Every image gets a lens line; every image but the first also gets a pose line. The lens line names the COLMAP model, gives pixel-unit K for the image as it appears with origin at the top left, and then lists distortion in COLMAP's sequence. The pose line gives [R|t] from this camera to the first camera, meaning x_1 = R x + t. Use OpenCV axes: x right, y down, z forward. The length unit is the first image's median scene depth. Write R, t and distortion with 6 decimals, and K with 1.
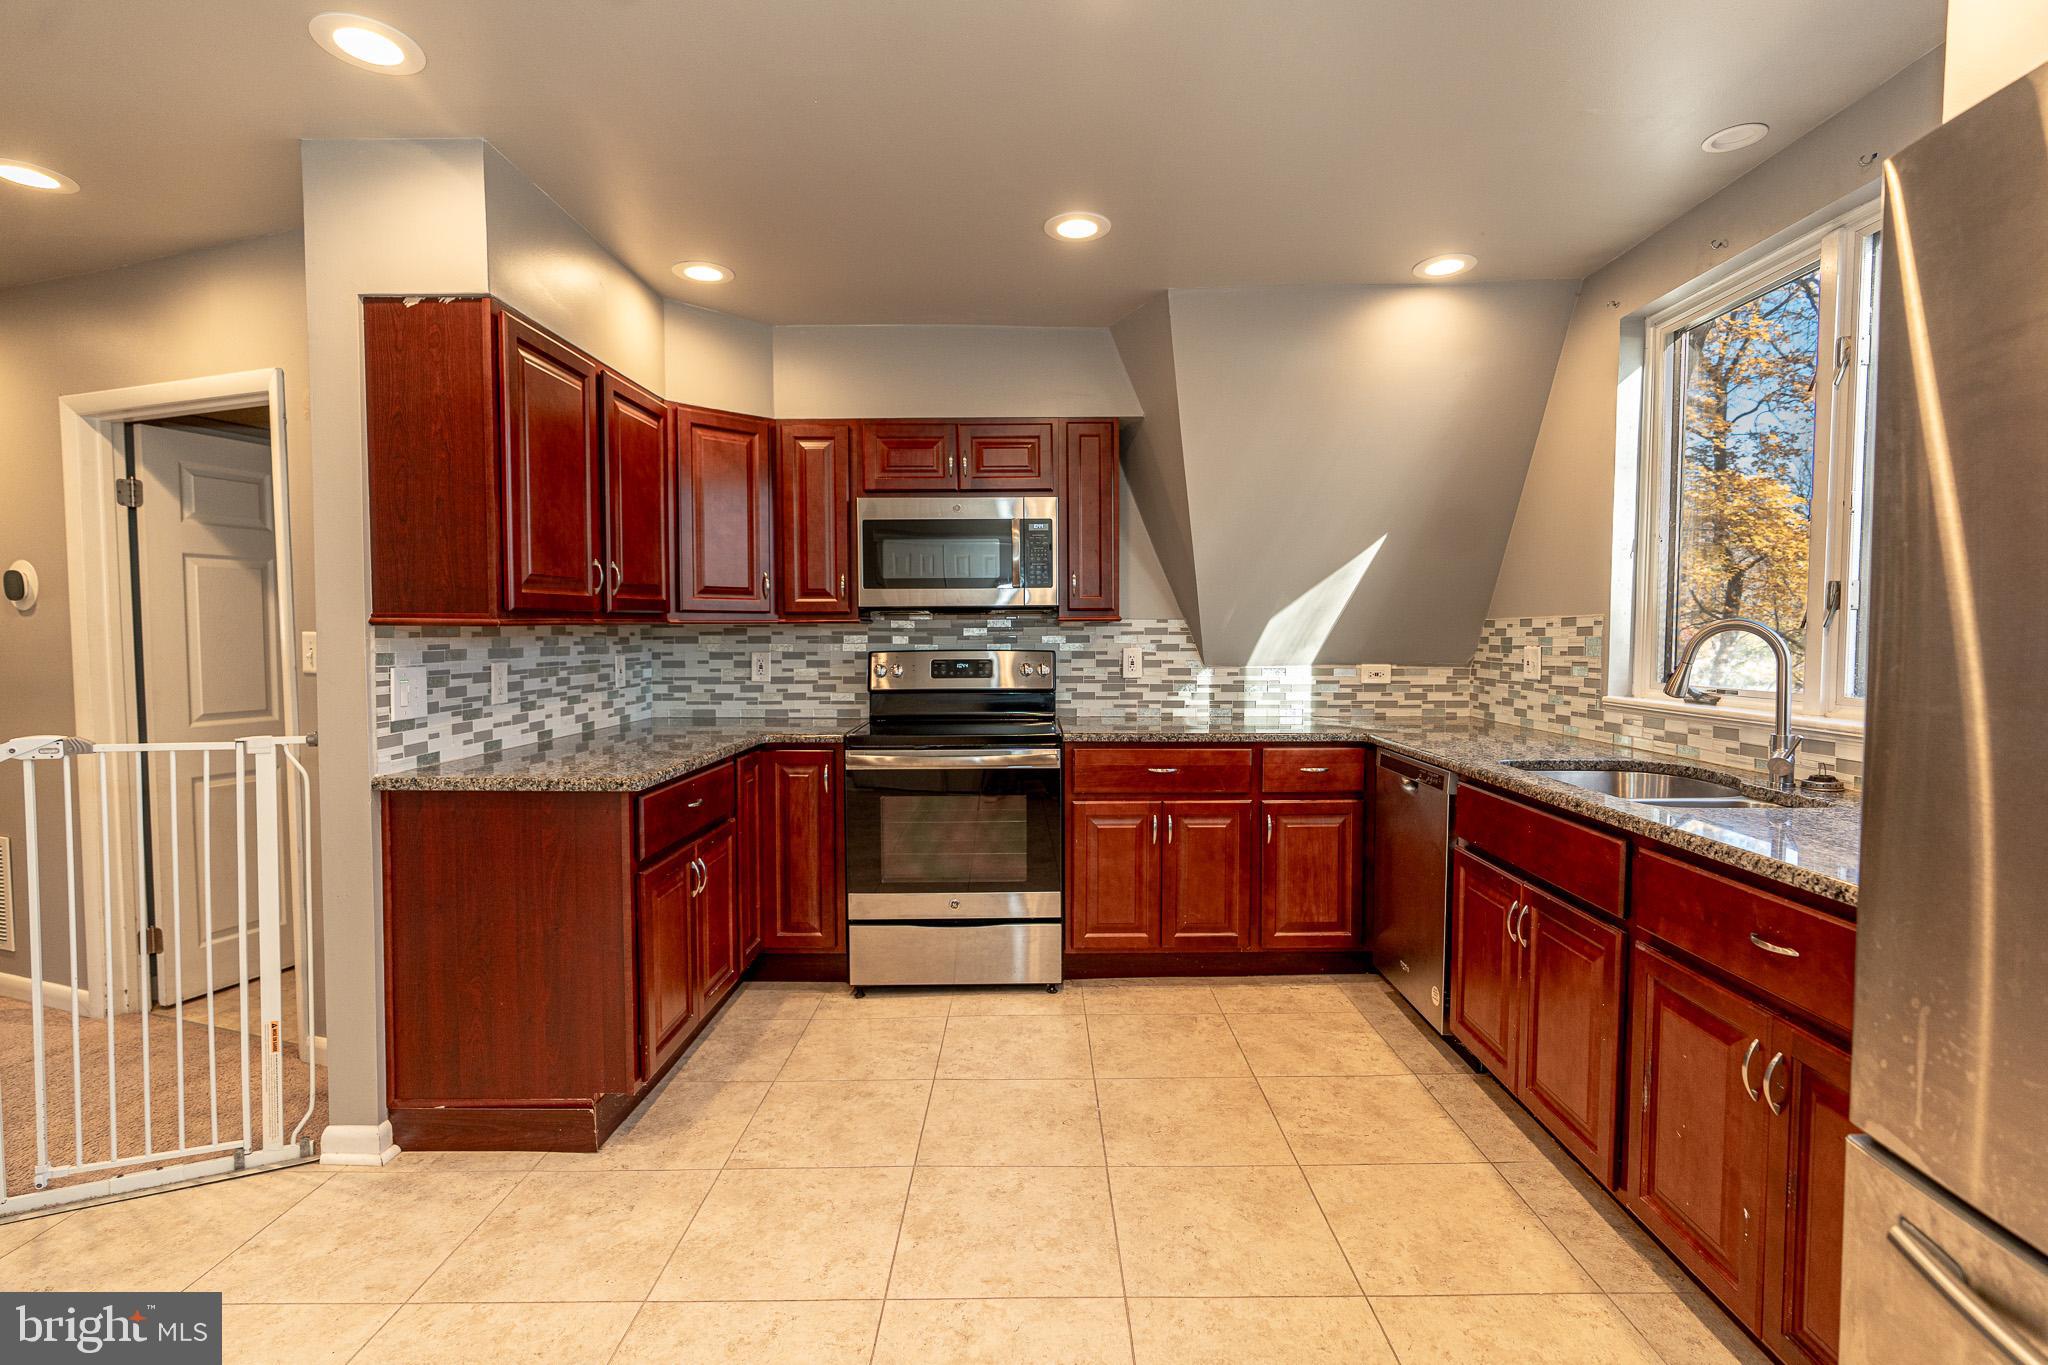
lens RADIAL K [[959.7, 0, 1033.6], [0, 959.7, 679.5], [0, 0, 1]] dist [-0.004410, 0.001698]
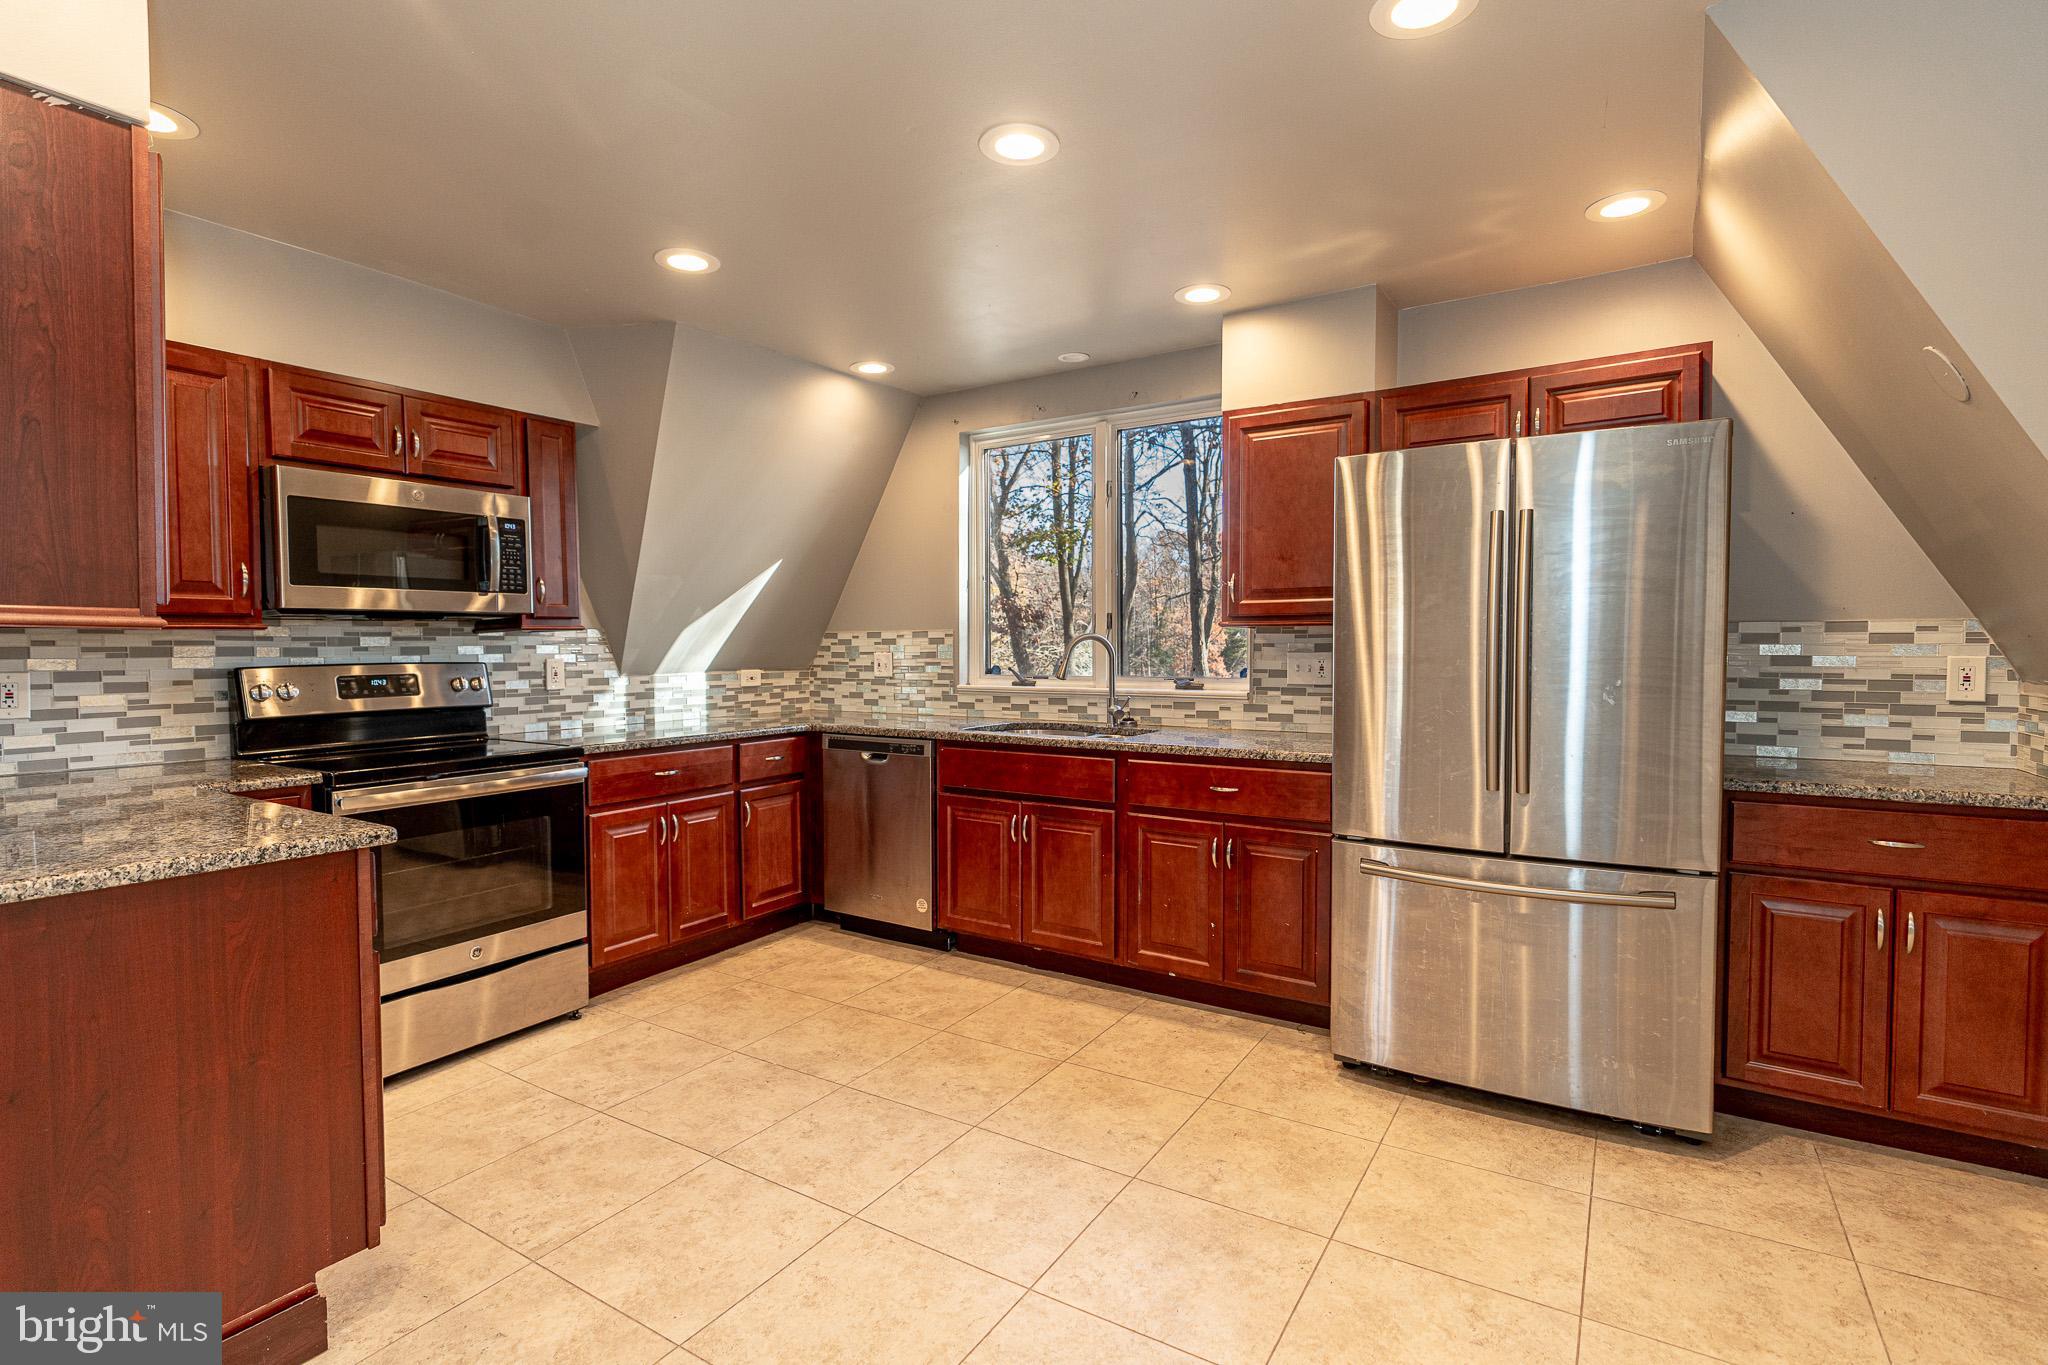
lens RADIAL K [[959.7, 0, 1034.3], [0, 959.7, 679.1], [0, 0, 1]] dist [-0.004410, 0.001698]
pose [[0.535686, -0.031316, 0.843836, -0.499785], [0.043580, 0.999006, 0.009410, -0.000389], [-0.843292, 0.031734, 0.536518, 0.088880]]
